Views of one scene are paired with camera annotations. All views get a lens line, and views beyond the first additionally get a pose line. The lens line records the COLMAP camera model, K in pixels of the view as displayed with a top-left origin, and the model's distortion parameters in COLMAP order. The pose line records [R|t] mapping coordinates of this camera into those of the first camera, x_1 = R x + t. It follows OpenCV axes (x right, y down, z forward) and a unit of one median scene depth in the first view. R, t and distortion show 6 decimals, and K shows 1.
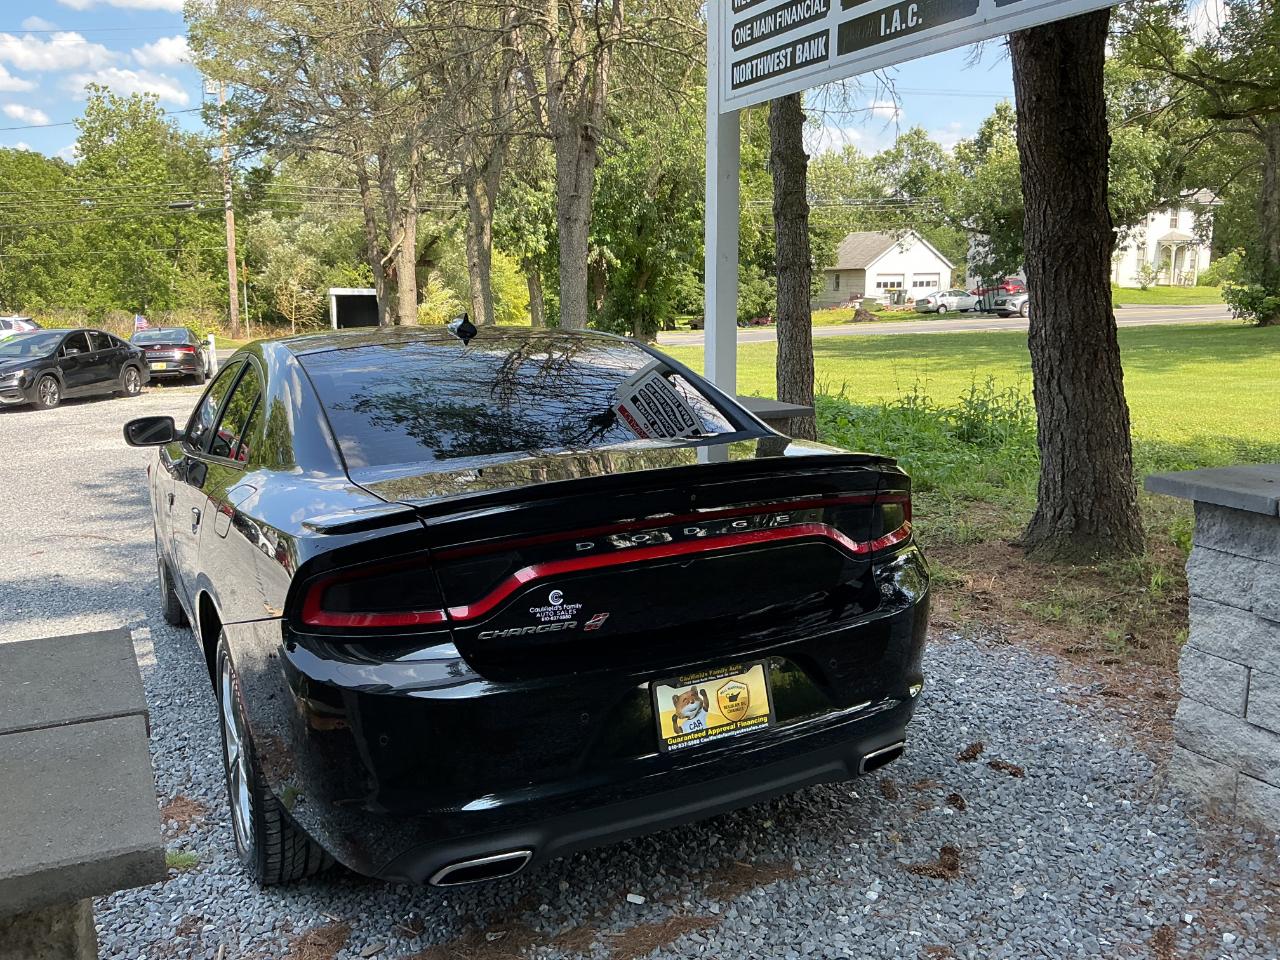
lens RADIAL K [[1063.0, 0, 641.2], [0, 1063.0, 485.6], [0, 0, 1]] dist [0.145520, -0.309059]
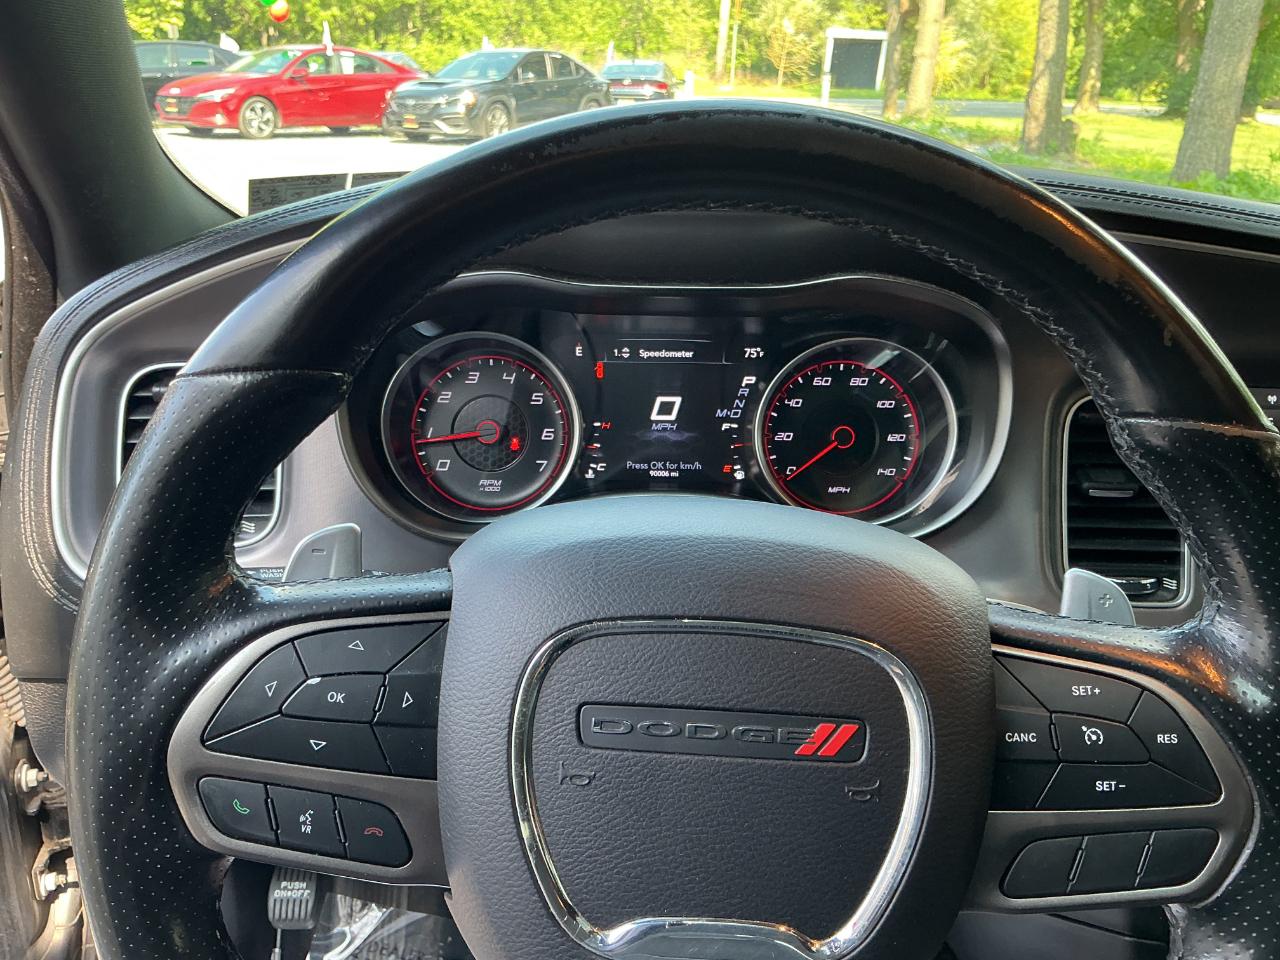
lens RADIAL K [[1074.9, 0, 640.0], [0, 1074.9, 480.0], [0, 0, 1]] dist [0.107645, -0.249232]
pose [[0.907498, 0.195074, -0.372014, -0.276248], [-0.118866, 0.968686, 0.217987, -0.055689], [0.402888, -0.153603, 0.902268, 0.862505]]
